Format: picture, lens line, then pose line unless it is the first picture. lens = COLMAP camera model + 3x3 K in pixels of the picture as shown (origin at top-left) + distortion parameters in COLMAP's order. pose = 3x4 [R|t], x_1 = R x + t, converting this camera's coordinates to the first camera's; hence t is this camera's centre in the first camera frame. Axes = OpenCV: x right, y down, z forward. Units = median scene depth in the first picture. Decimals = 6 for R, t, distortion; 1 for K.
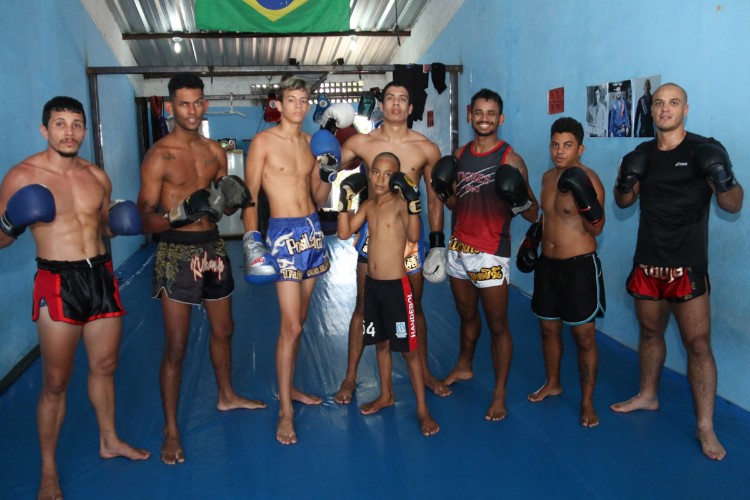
lens RADIAL K [[653.2, 0, 385.8], [0, 653.2, 263.4], [0, 0, 1]] dist [-0.163248, 0.116491]
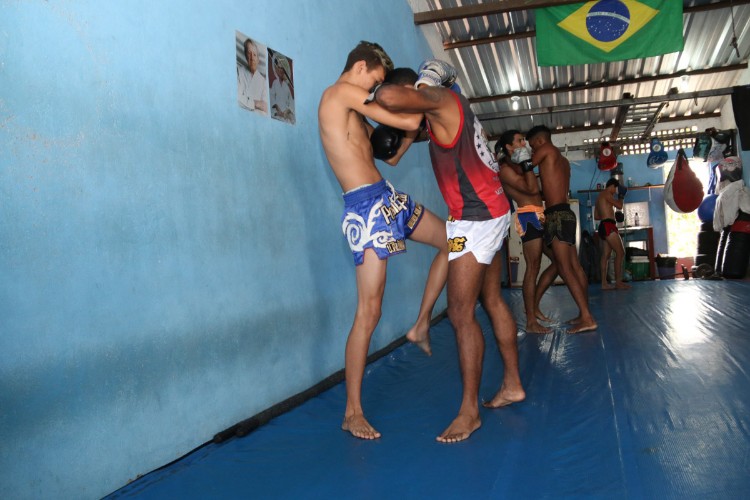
lens RADIAL K [[653.2, 0, 392.8], [0, 653.2, 268.2], [0, 0, 1]] dist [-0.163248, 0.116491]
pose [[0.885769, -0.033763, -0.462896, -0.011384], [-0.032719, 0.990327, -0.134843, 0.097482], [0.462971, 0.134586, 0.876096, -0.037968]]
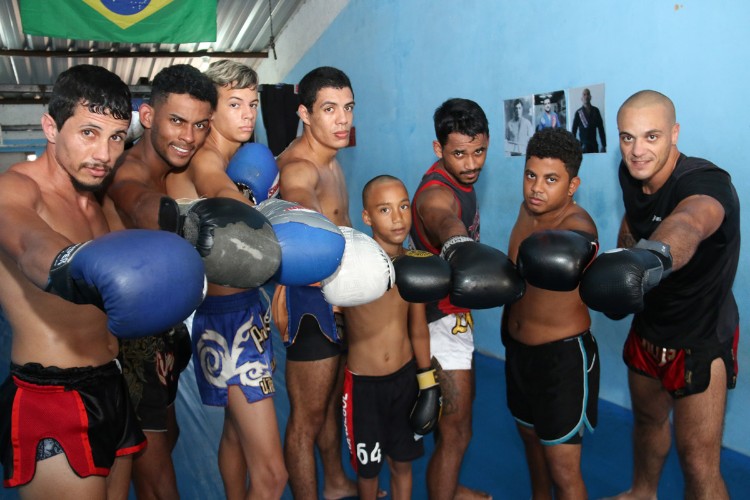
lens RADIAL K [[653.2, 0, 381.0], [0, 653.2, 248.3], [0, 0, 1]] dist [-0.163248, 0.116491]
pose [[0.968635, -0.056208, 0.242049, -0.048280], [0.073002, 0.995466, -0.060976, -0.017519], [-0.237524, 0.076734, 0.968346, 0.110310]]
